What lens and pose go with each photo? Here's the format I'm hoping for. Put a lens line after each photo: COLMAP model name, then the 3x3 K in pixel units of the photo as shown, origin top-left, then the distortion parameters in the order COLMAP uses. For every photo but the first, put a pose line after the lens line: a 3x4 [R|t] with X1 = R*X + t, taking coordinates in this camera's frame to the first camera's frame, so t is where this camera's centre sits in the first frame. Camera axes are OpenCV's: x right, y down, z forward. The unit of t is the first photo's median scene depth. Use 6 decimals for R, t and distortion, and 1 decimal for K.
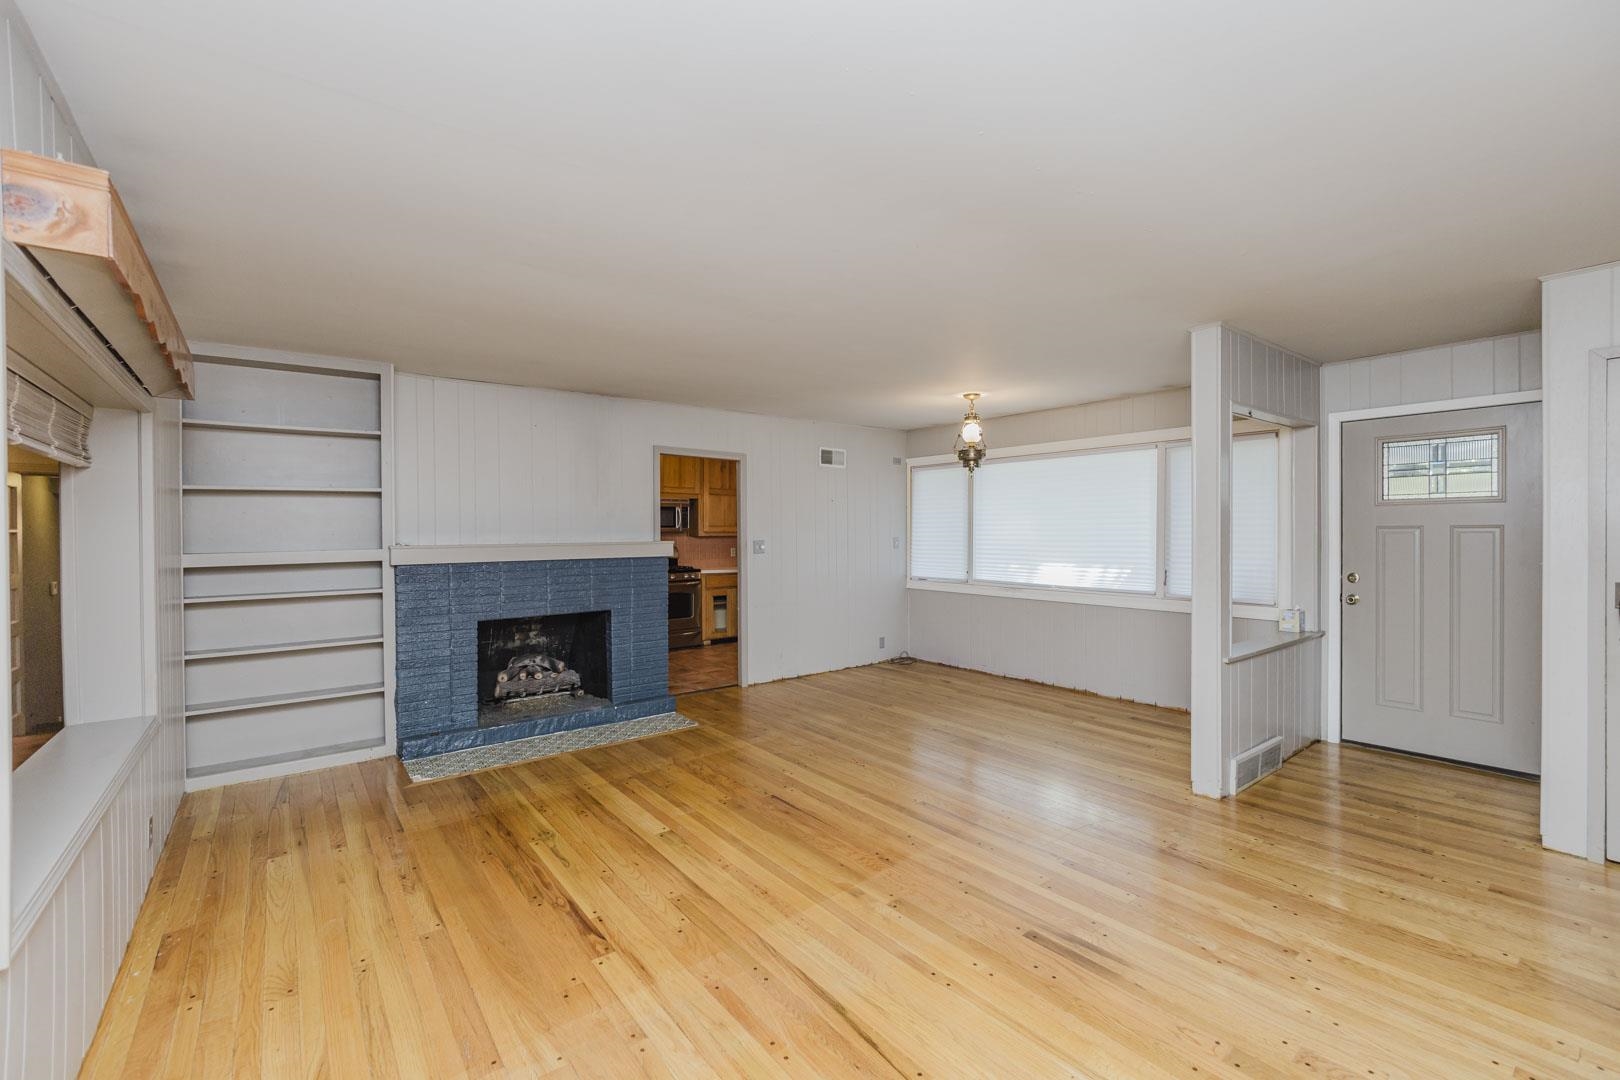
lens RADIAL K [[687.3, 0, 810.5], [0, 687.3, 534.2], [0, 0, 1]] dist [-0.007571, -0.000307]
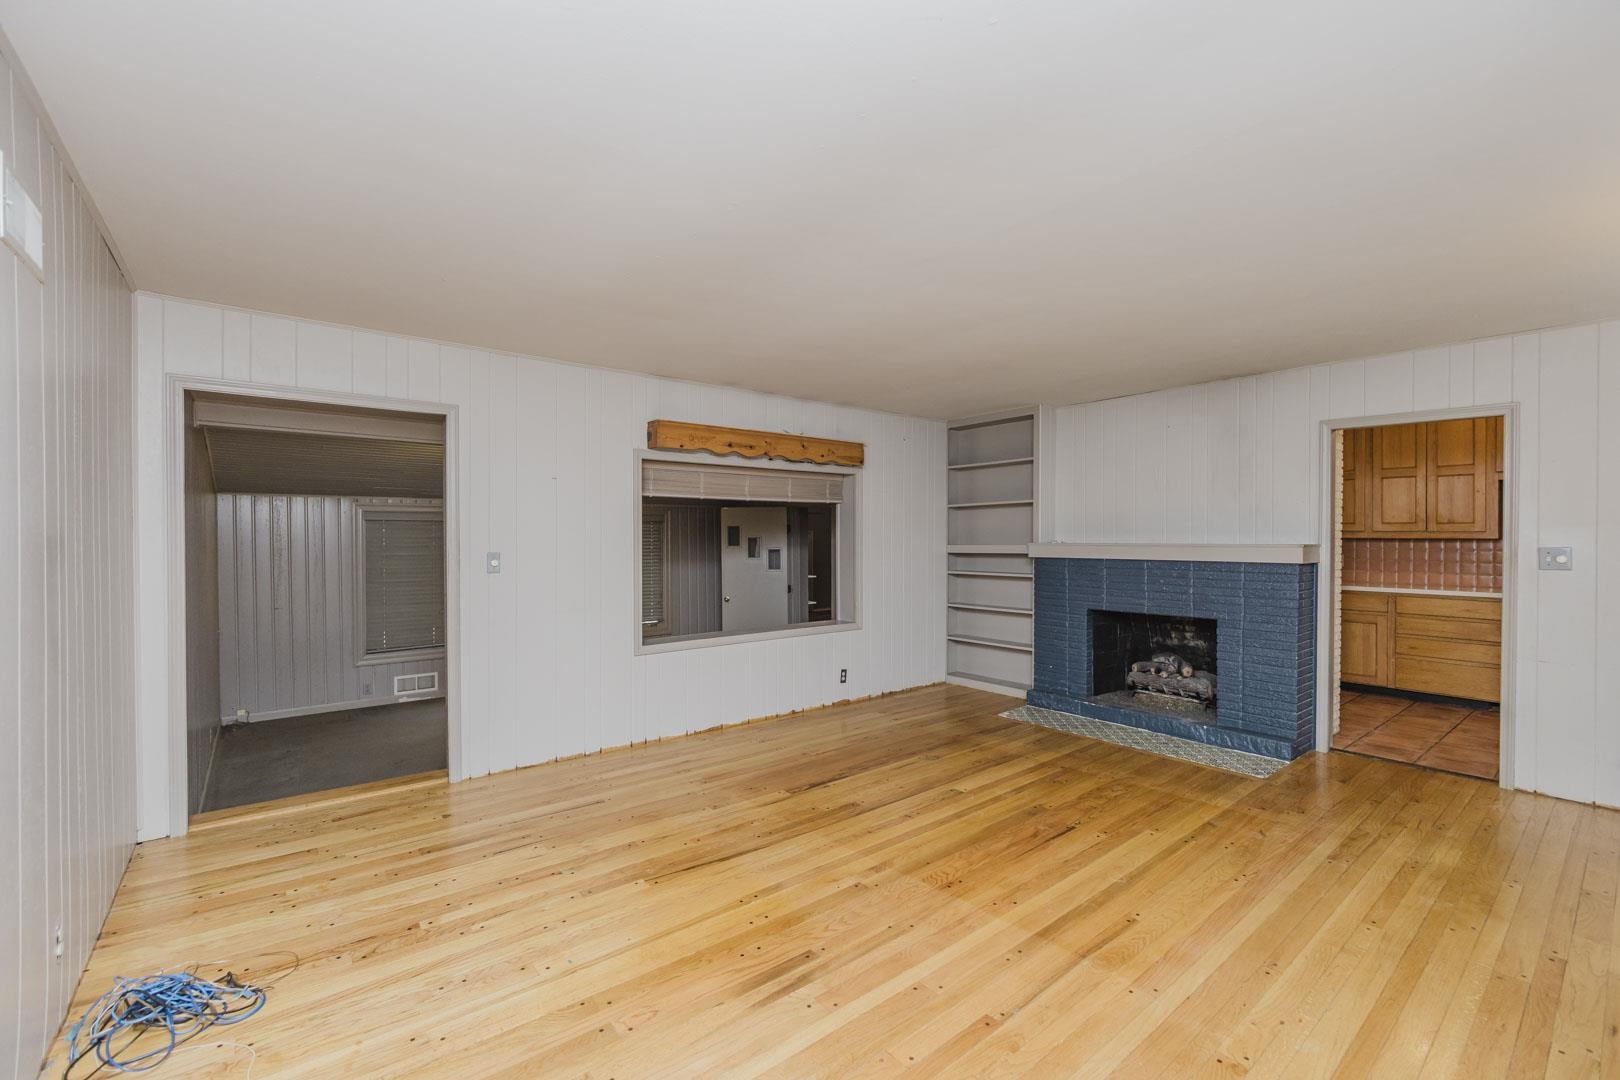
lens RADIAL K [[687.3, 0, 810.5], [0, 687.3, 534.2], [0, 0, 1]] dist [-0.007571, -0.000307]
pose [[0.014019, 0.007320, -0.999875, 0.721440], [-0.000574, 0.999973, 0.007313, -0.008897], [0.999902, 0.000472, 0.014023, 0.553153]]
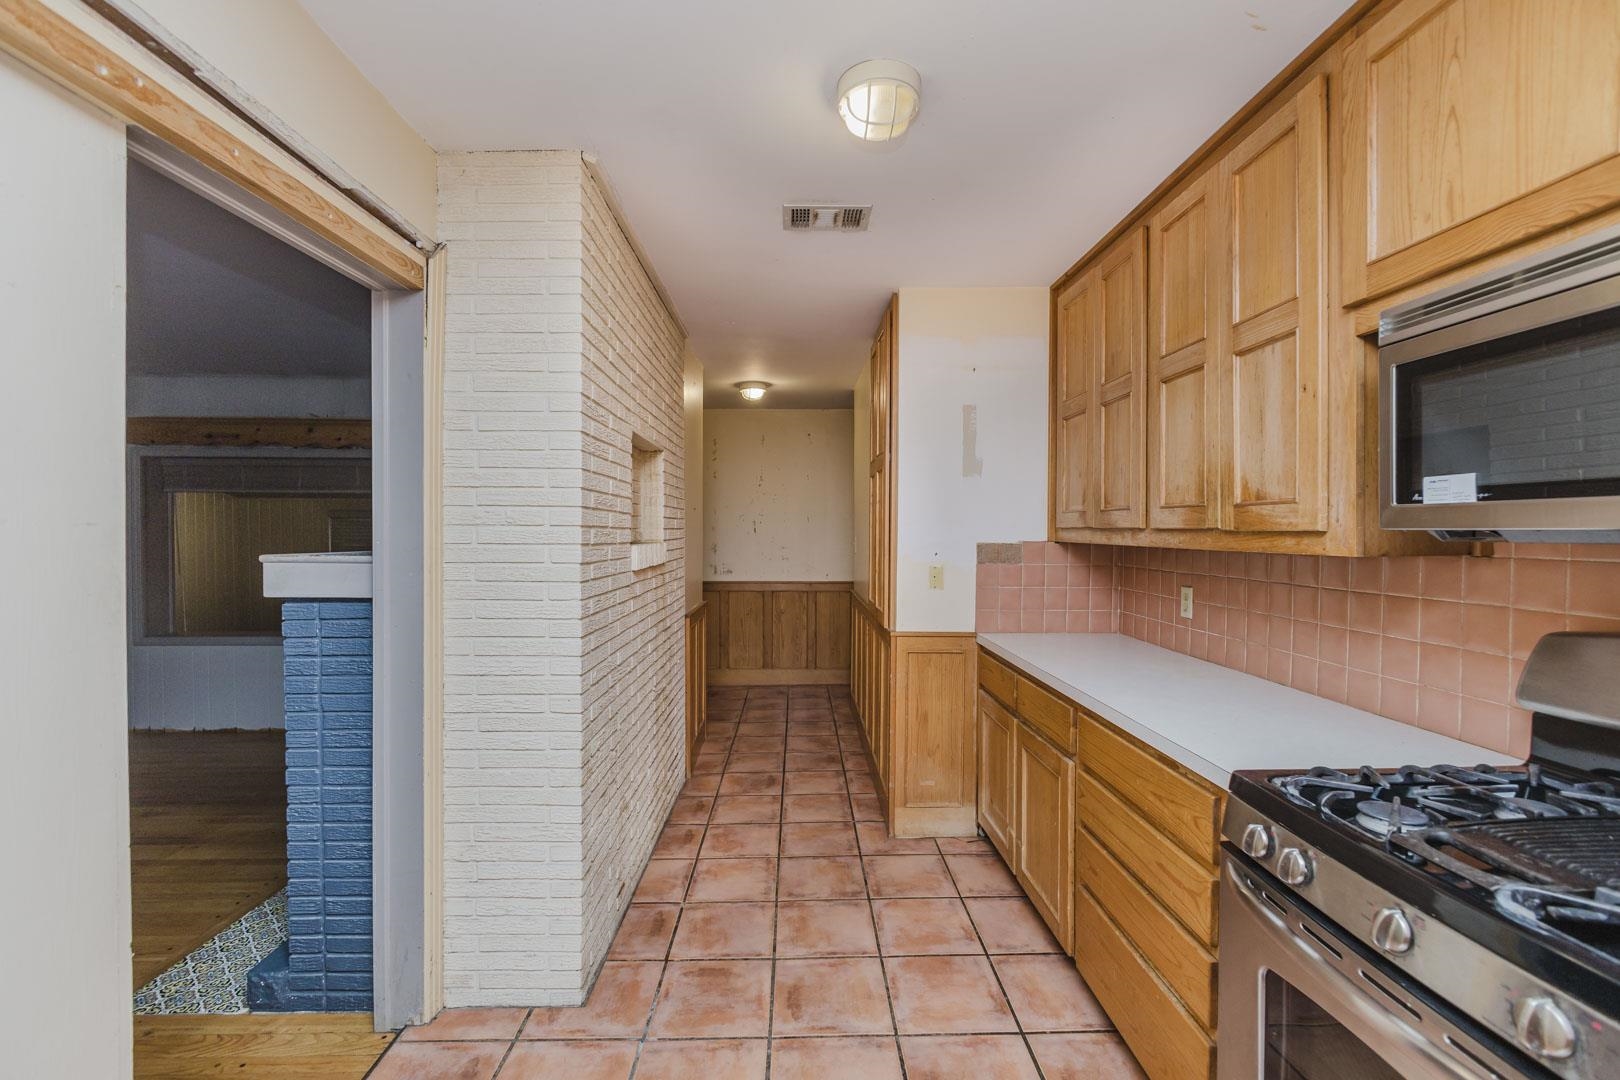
lens RADIAL K [[687.3, 0, 810.5], [0, 687.3, 534.2], [0, 0, 1]] dist [-0.007571, -0.000307]
pose [[-0.596107, 0.009904, -0.802844, -0.071056], [-0.001675, 0.999906, 0.013578, -0.008389], [0.802904, 0.009439, -0.596034, 1.757333]]
